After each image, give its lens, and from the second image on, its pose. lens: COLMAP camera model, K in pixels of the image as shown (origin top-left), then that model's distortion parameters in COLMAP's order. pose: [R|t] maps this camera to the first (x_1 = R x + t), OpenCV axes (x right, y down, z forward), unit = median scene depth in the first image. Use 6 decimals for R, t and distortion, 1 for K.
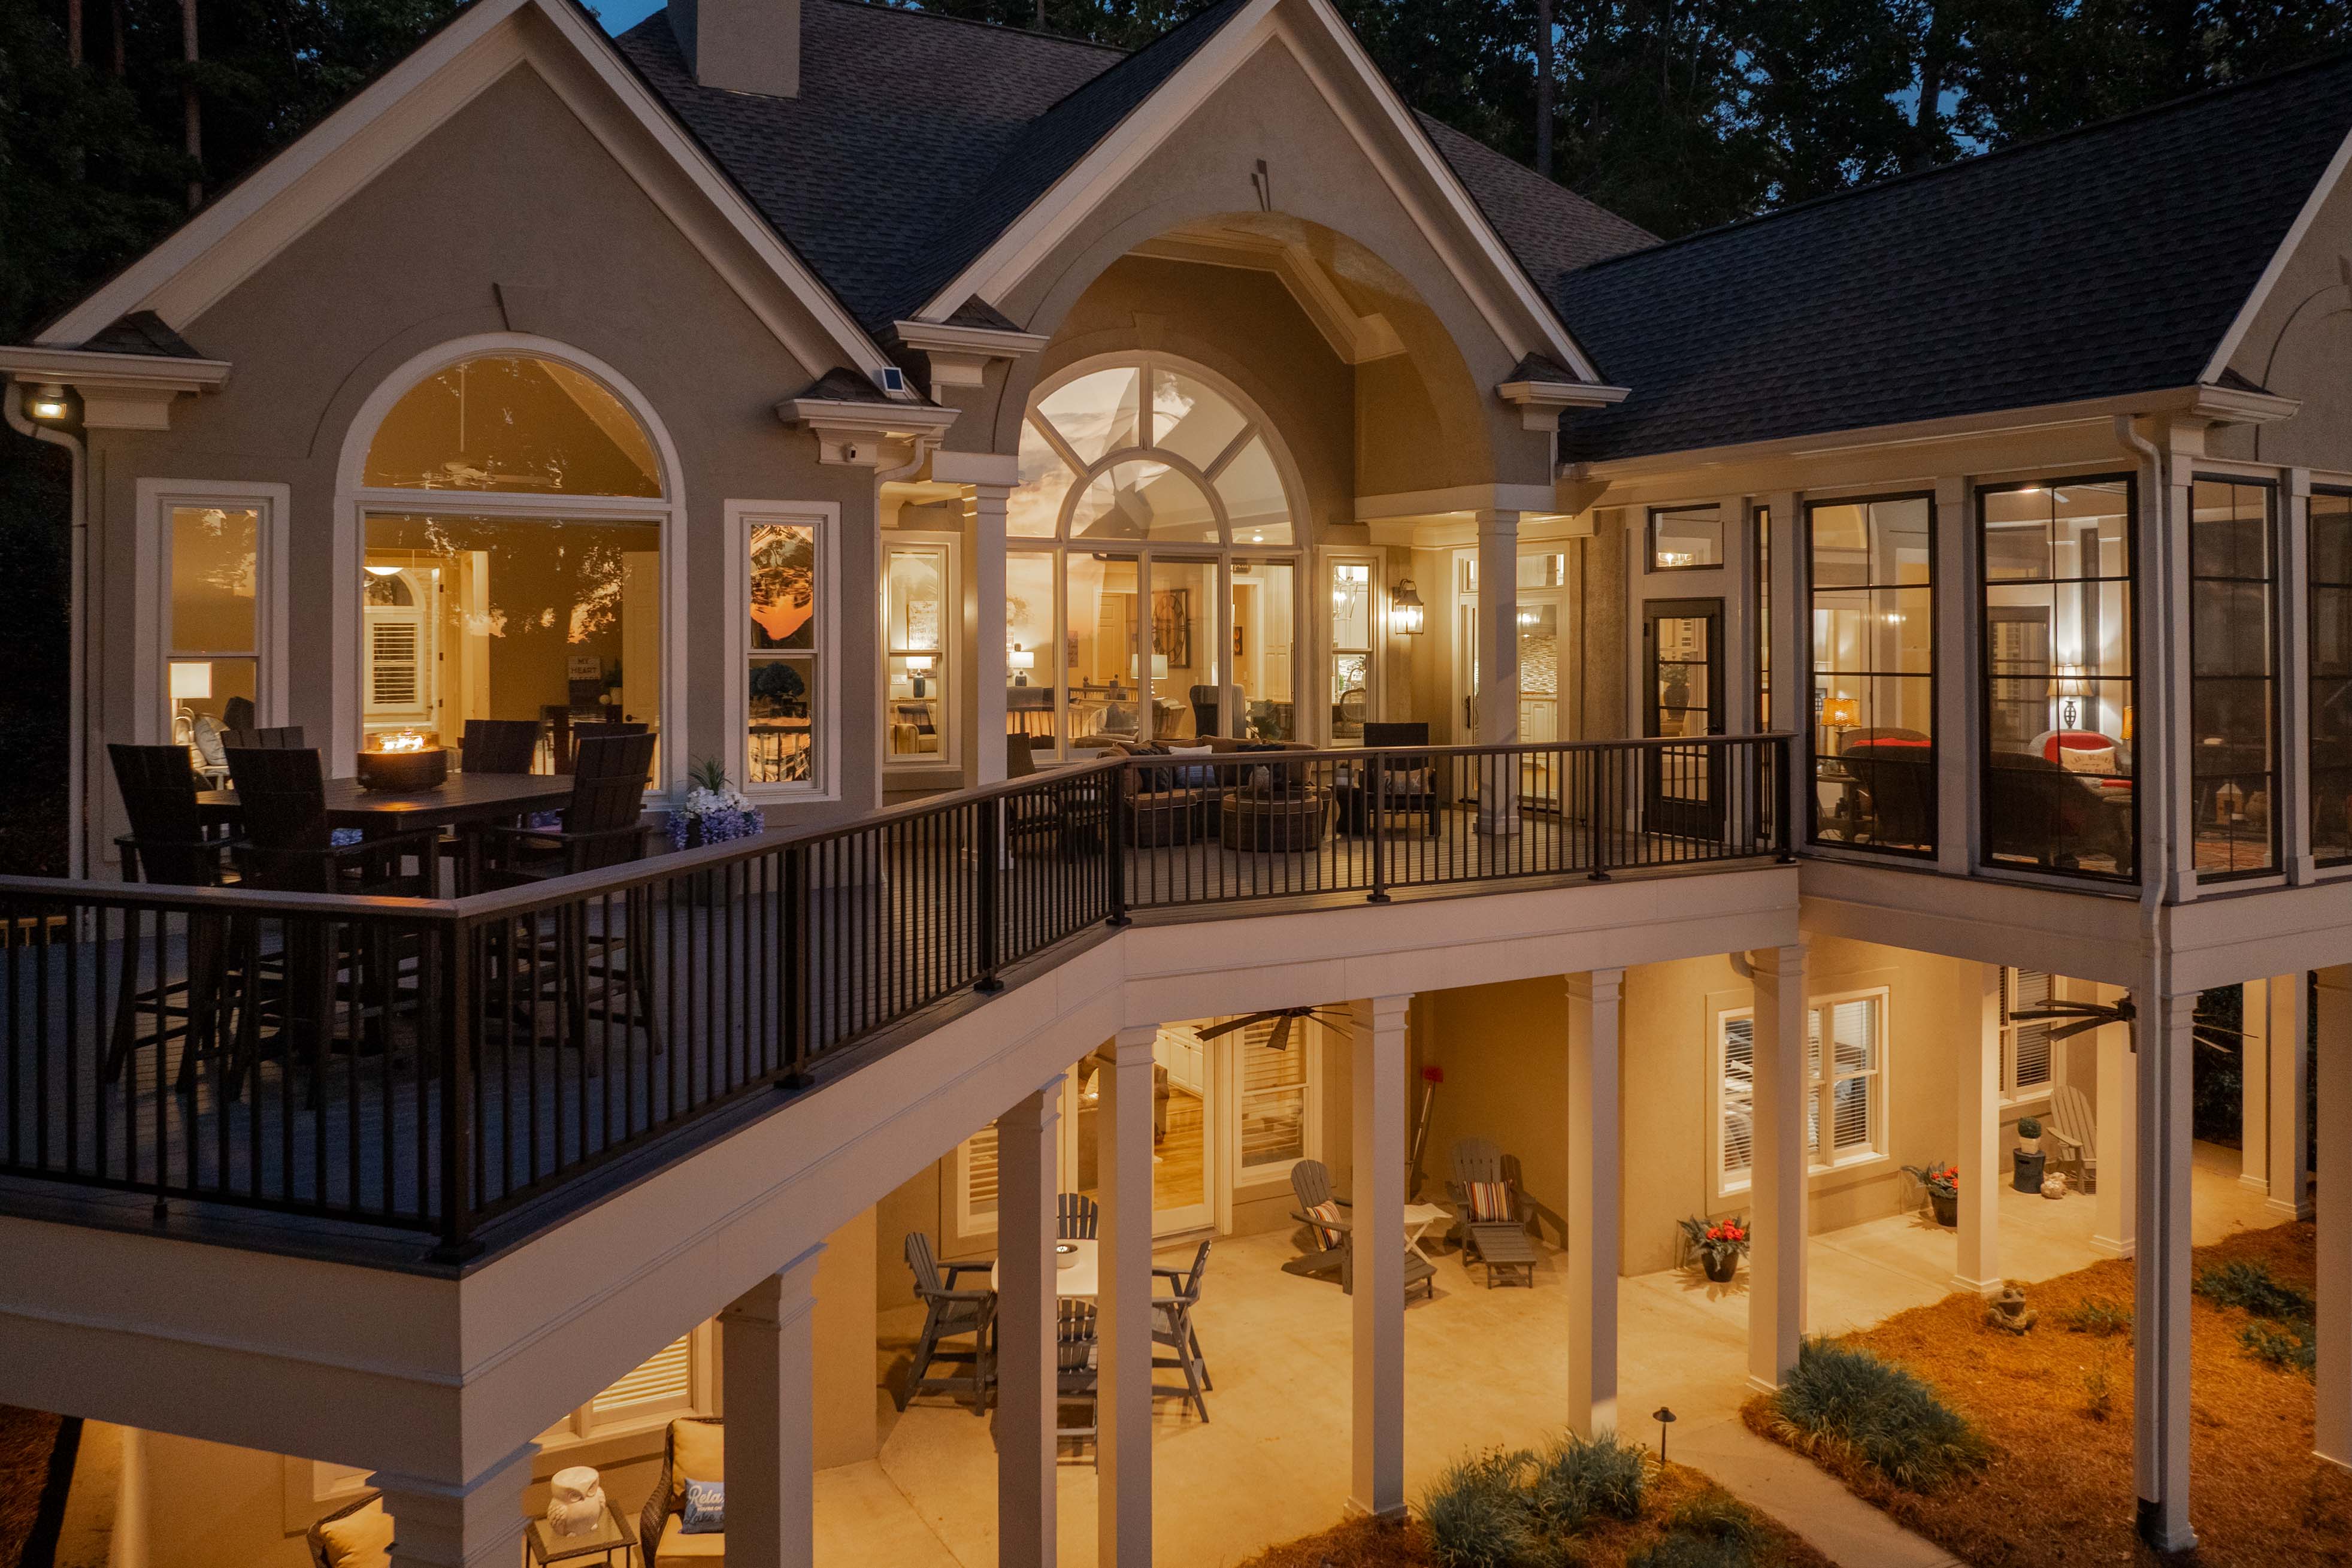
lens RADIAL K [[1676.7, 0, 1176.0], [0, 1676.7, 784.0], [0, 0, 1]] dist [-0.026571, -0.003914]
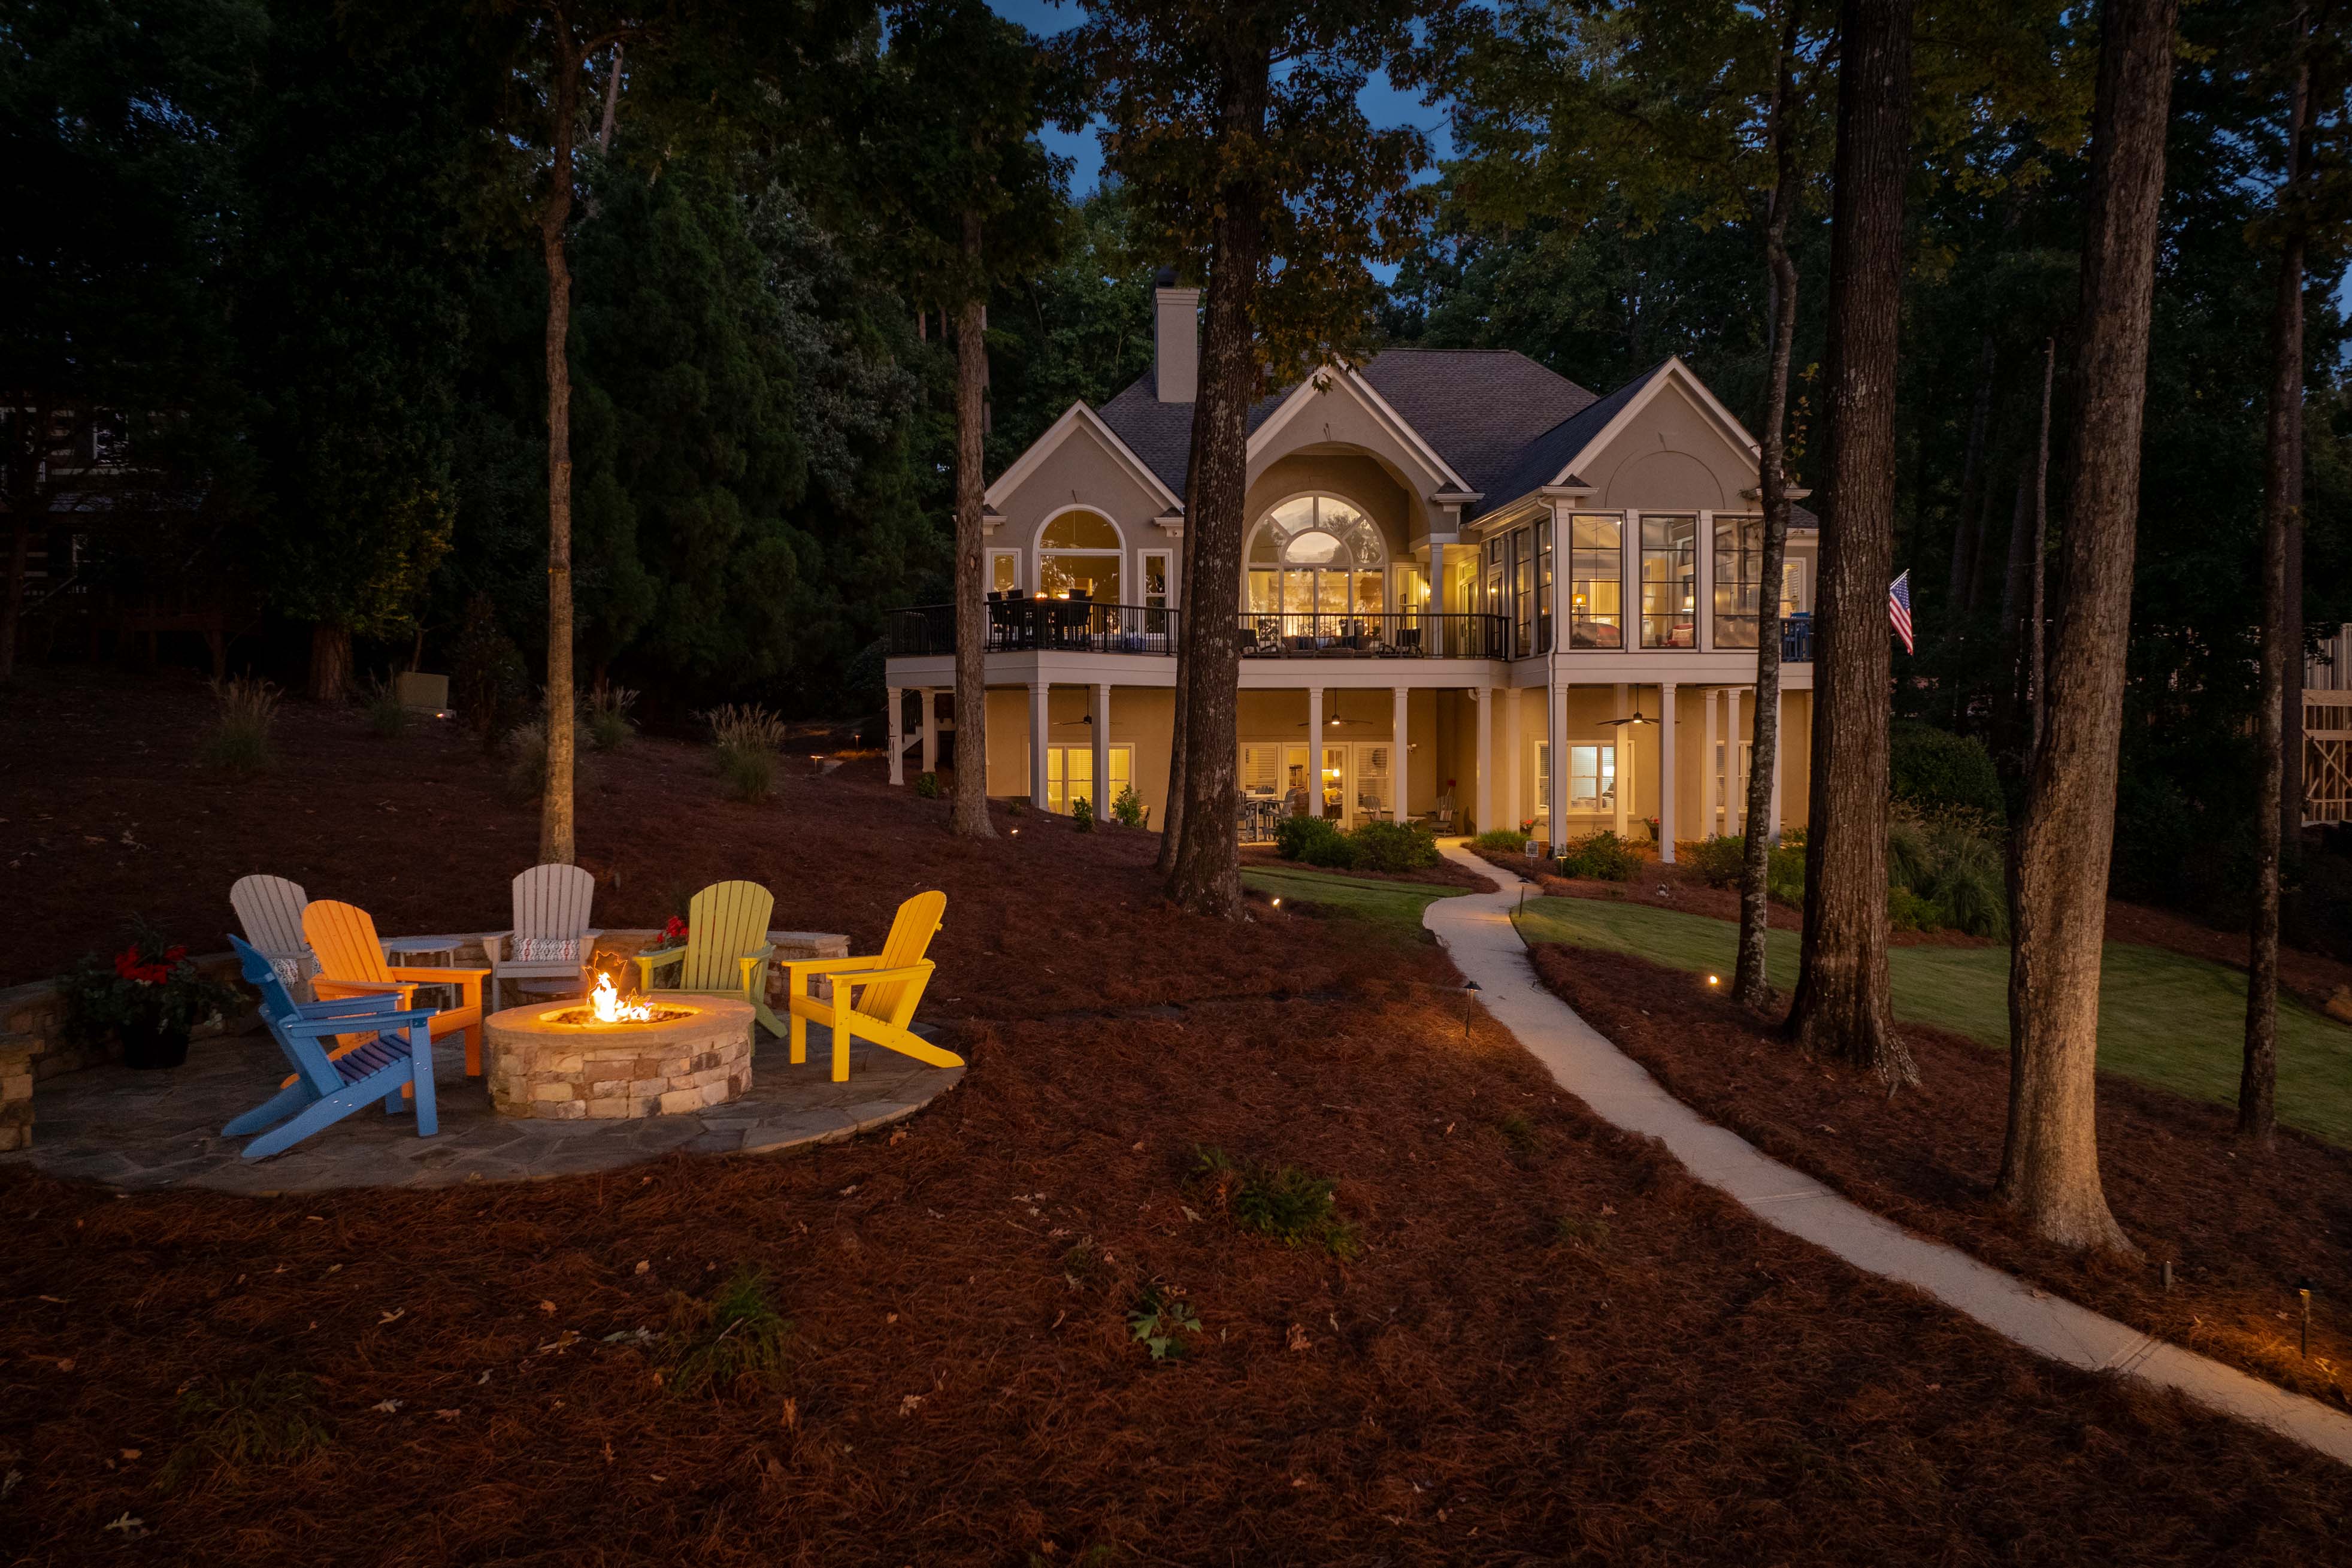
lens RADIAL K [[1663.9, 0, 1183.3], [0, 1663.9, 794.9], [0, 0, 1]] dist [-0.017778, -0.003274]
pose [[0.931051, 0.006458, -0.364832, 0.998222], [-0.023115, 0.998879, -0.041309, 0.442598], [0.364157, 0.046894, 0.930156, -1.972064]]
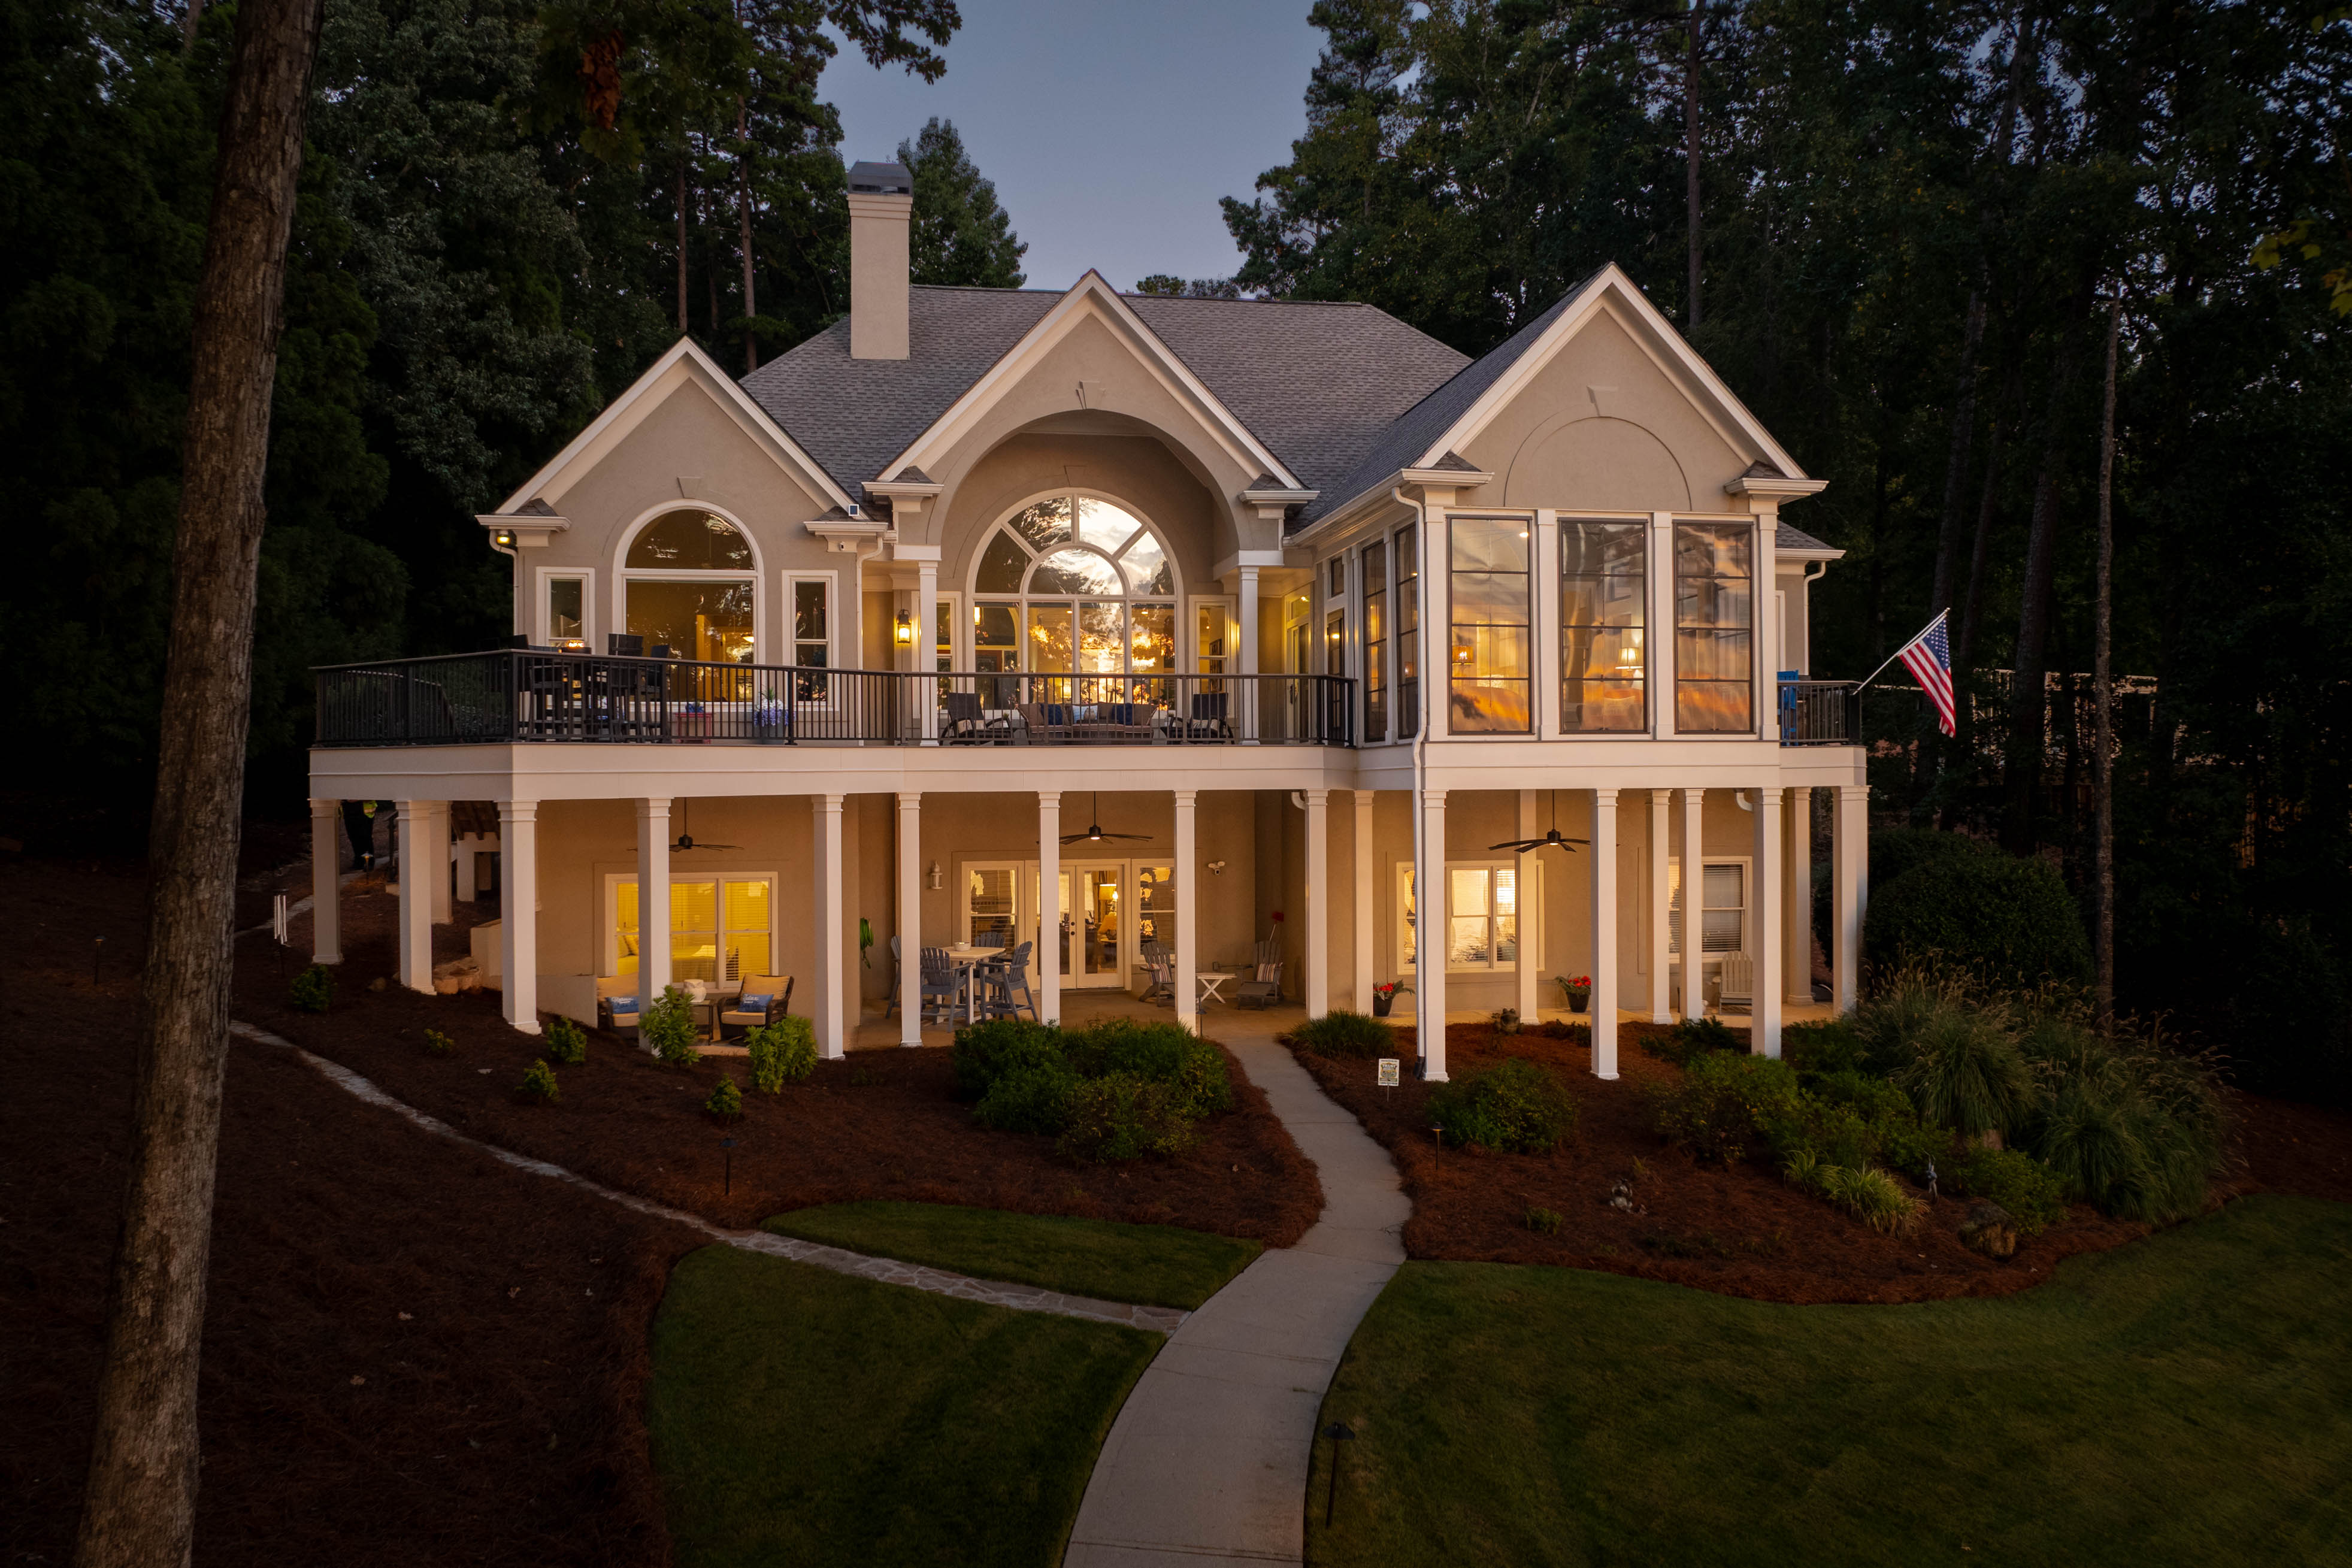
lens RADIAL K [[1676.7, 0, 1176.0], [0, 1676.7, 784.0], [0, 0, 1]] dist [-0.026571, -0.003914]
pose [[0.953931, -0.004908, -0.299987, 0.827522], [-0.017288, 0.997306, -0.071292, 0.240444], [0.299529, 0.073194, 0.951275, -0.841882]]
